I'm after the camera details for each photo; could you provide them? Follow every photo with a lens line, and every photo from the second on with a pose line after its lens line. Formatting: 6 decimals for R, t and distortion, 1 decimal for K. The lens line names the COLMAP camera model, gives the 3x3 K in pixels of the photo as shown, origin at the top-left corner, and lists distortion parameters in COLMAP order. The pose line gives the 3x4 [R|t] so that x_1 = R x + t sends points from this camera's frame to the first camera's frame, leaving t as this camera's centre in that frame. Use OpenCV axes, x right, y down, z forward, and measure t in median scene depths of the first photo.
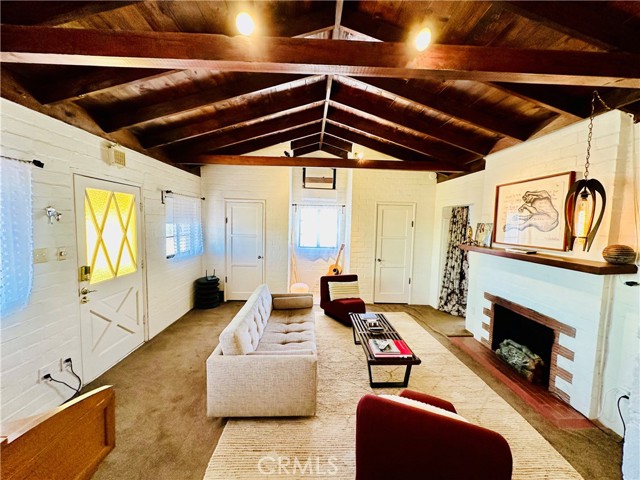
lens RADIAL K [[255.1, 0, 320.2], [0, 255.1, 238.9], [0, 0, 1]] dist [0.001322, 0.000141]
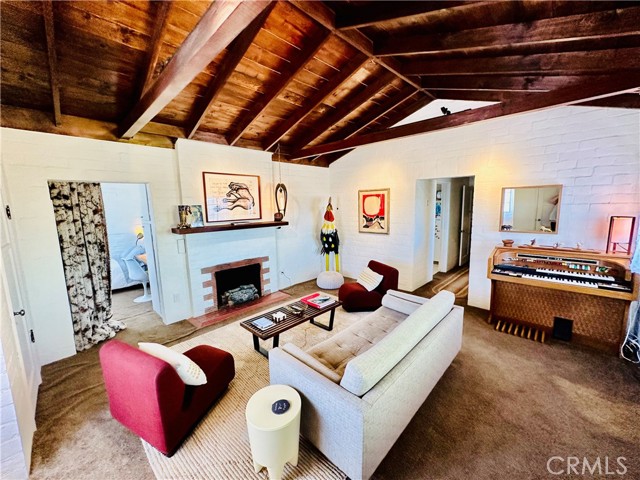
lens RADIAL K [[255.1, 0, 318.5], [0, 255.1, 240.3], [0, 0, 1]] dist [0.001322, 0.000141]
pose [[-0.688415, -0.105671, 0.717578, -0.568545], [0.057360, 0.978300, 0.199094, -0.120040], [-0.723045, 0.178219, -0.667416, 1.617285]]
